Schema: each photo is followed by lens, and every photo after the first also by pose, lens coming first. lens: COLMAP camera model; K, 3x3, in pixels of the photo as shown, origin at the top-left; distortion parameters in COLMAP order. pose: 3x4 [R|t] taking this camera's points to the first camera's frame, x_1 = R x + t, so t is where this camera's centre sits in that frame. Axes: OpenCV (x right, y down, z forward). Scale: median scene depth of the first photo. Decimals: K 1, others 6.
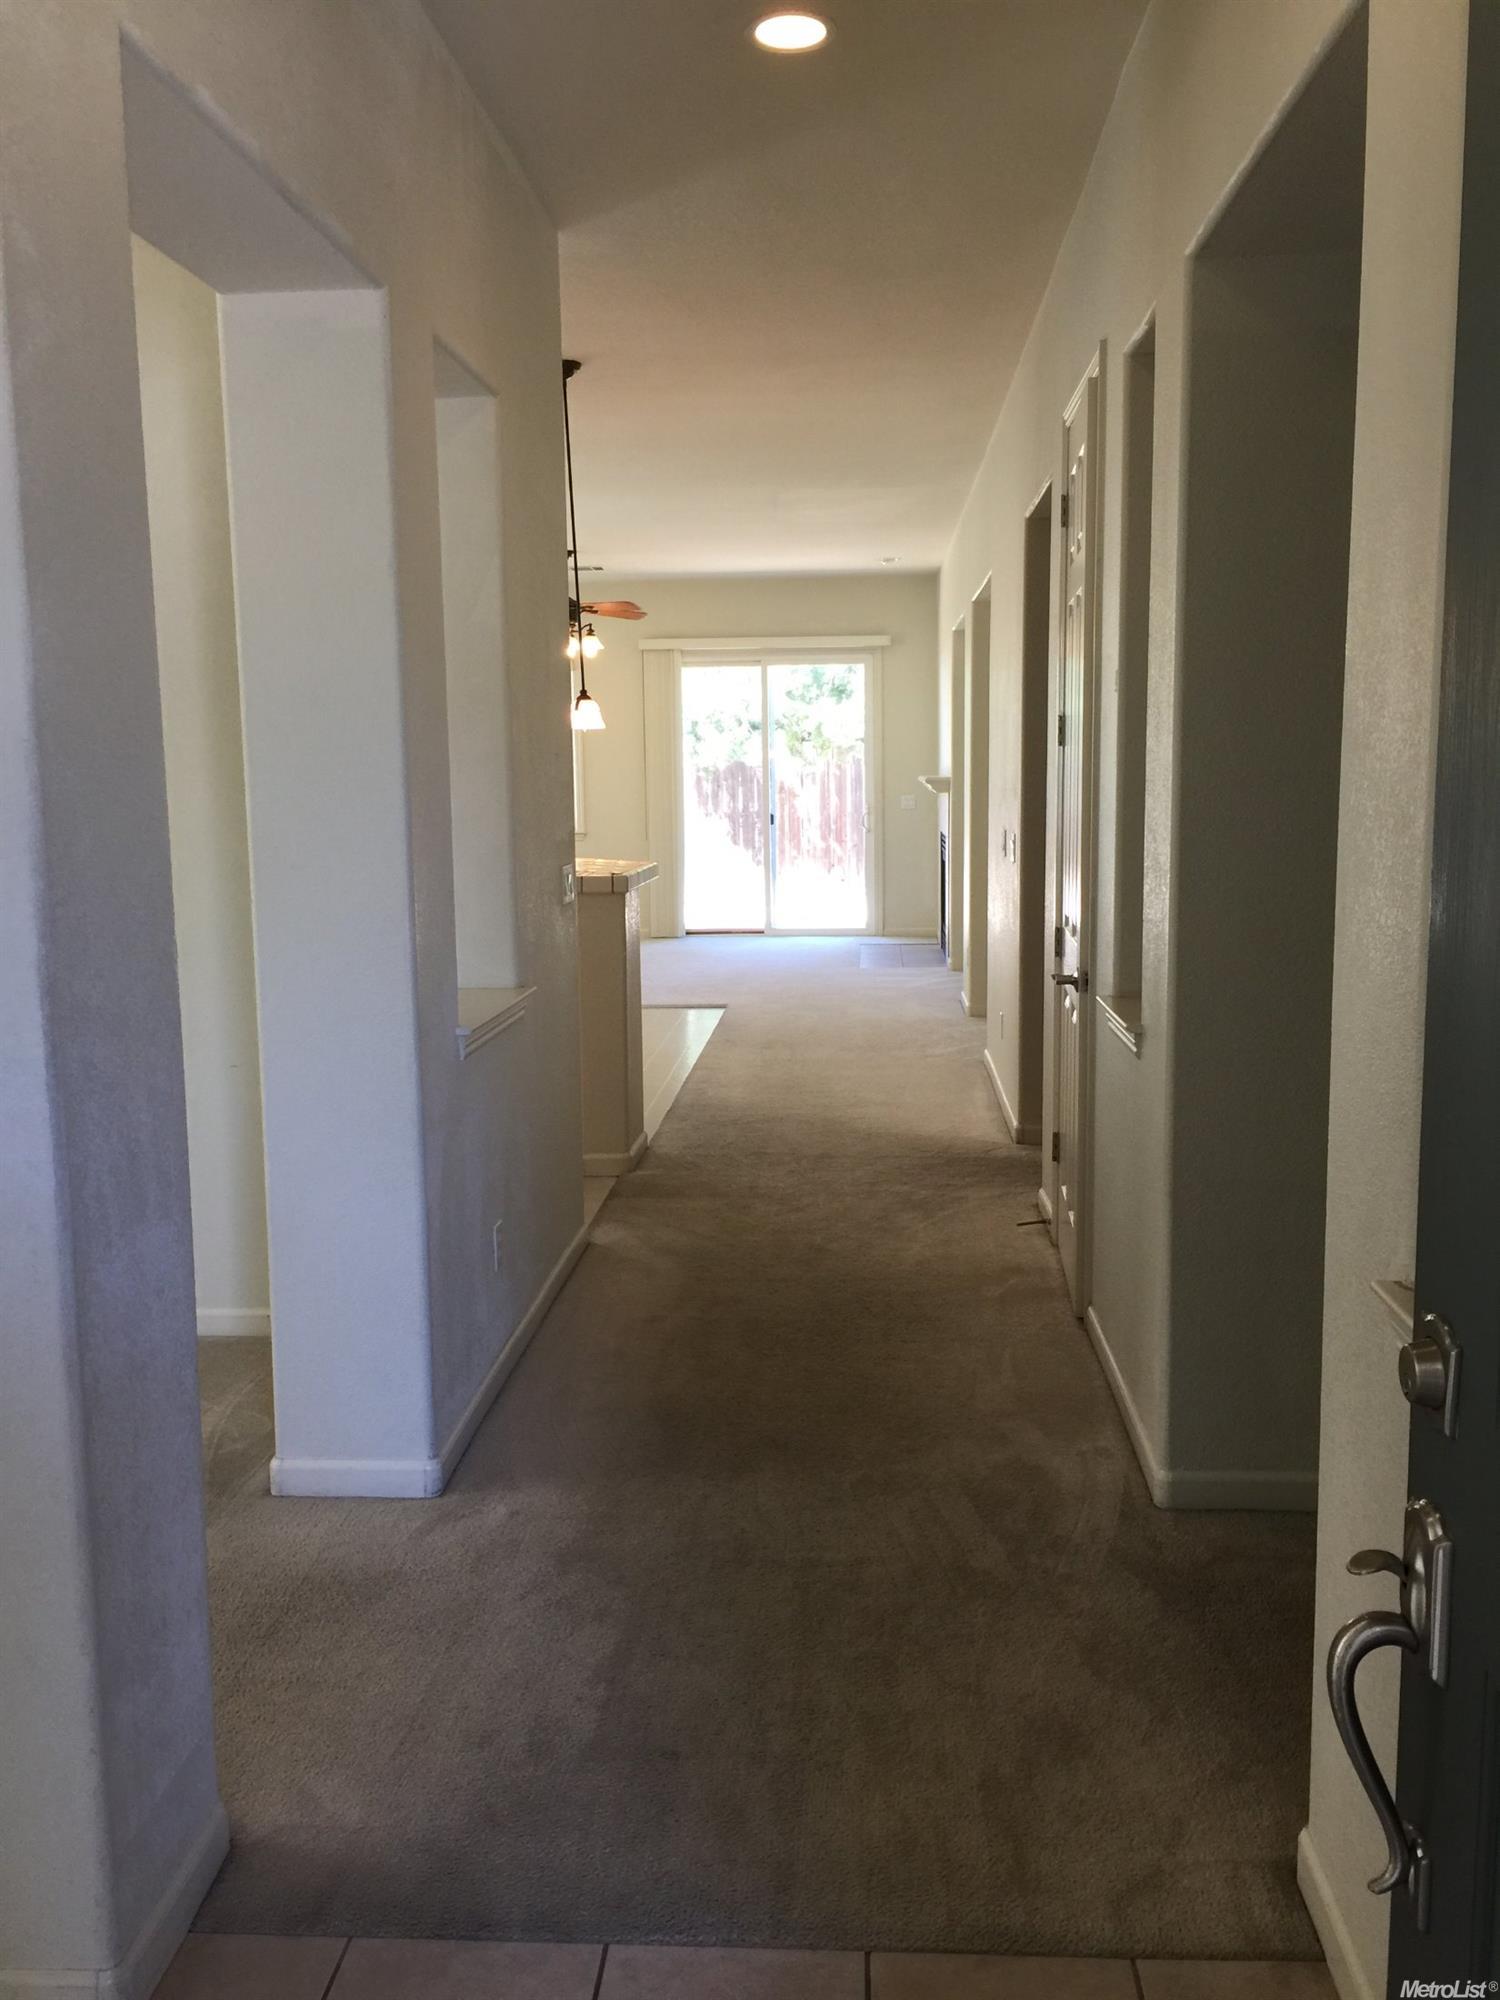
lens RADIAL K [[1714.9, 0, 747.8], [0, 1714.9, 1001.8], [0, 0, 1]] dist [0.075403, -0.099693]
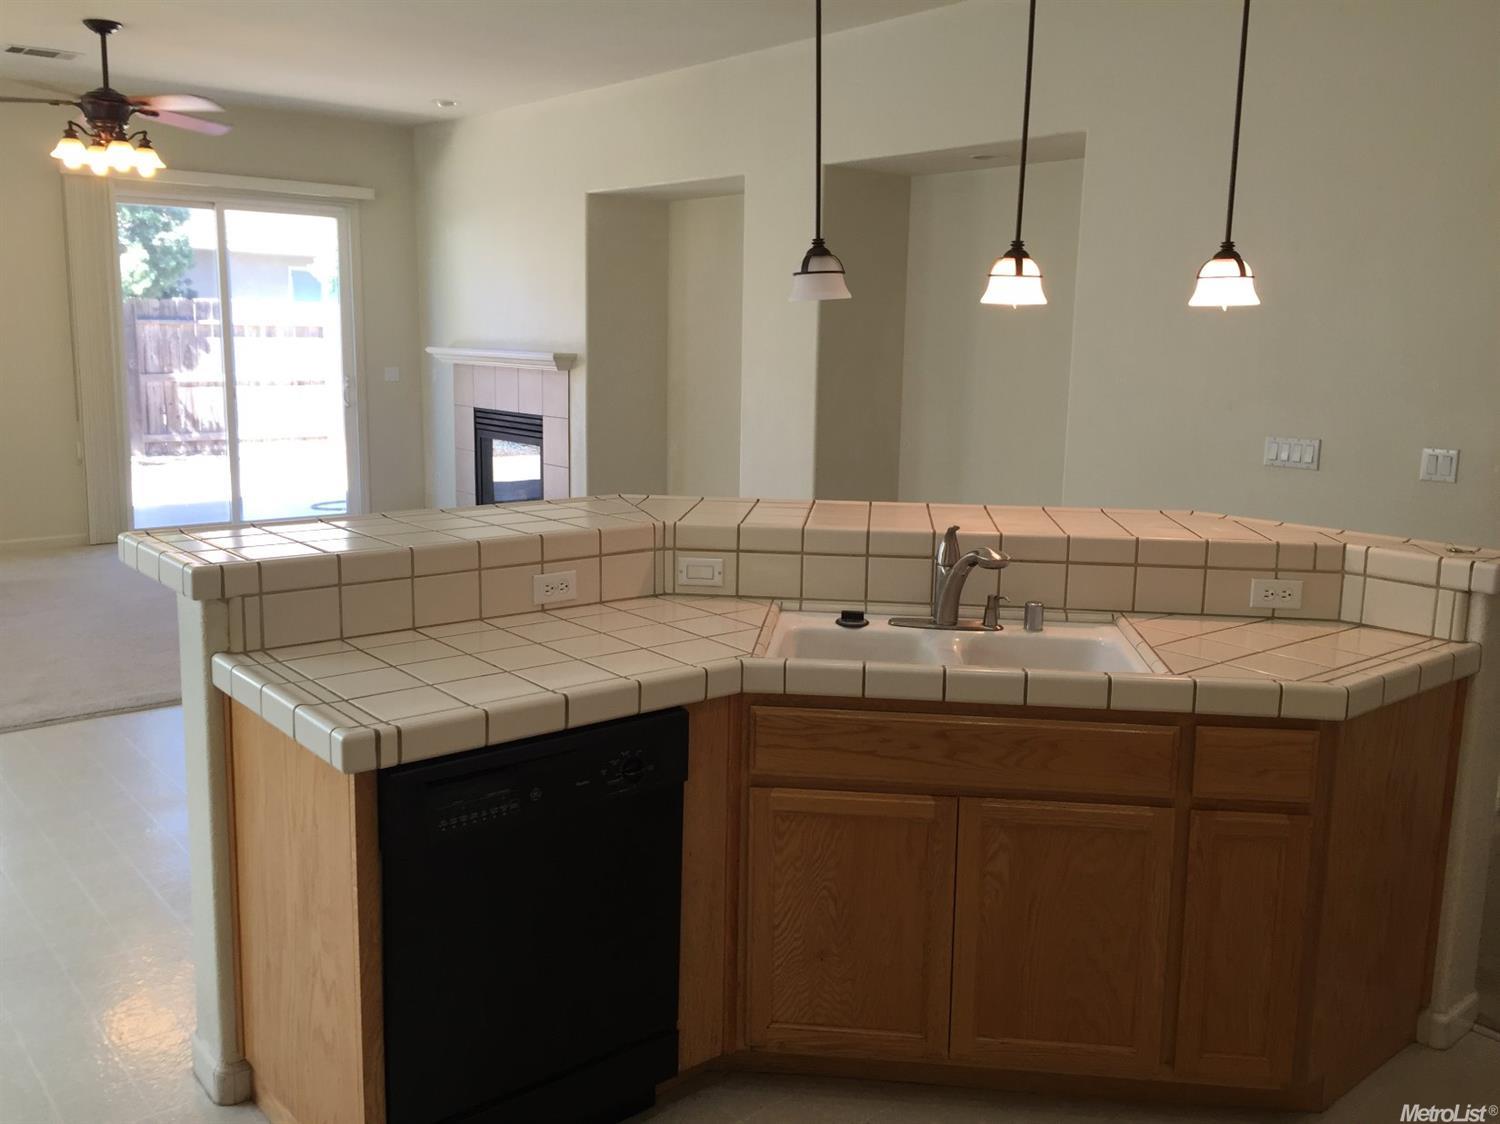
lens RADIAL K [[1286.2, 0, 750.3], [0, 1286.2, 537.3], [0, 0, 1]] dist [0.075403, -0.099693]
pose [[0.727824, -0.078674, 0.681236, -0.248045], [0.058657, 0.996899, 0.052461, -0.055260], [-0.683251, 0.001777, 0.730181, 0.368372]]
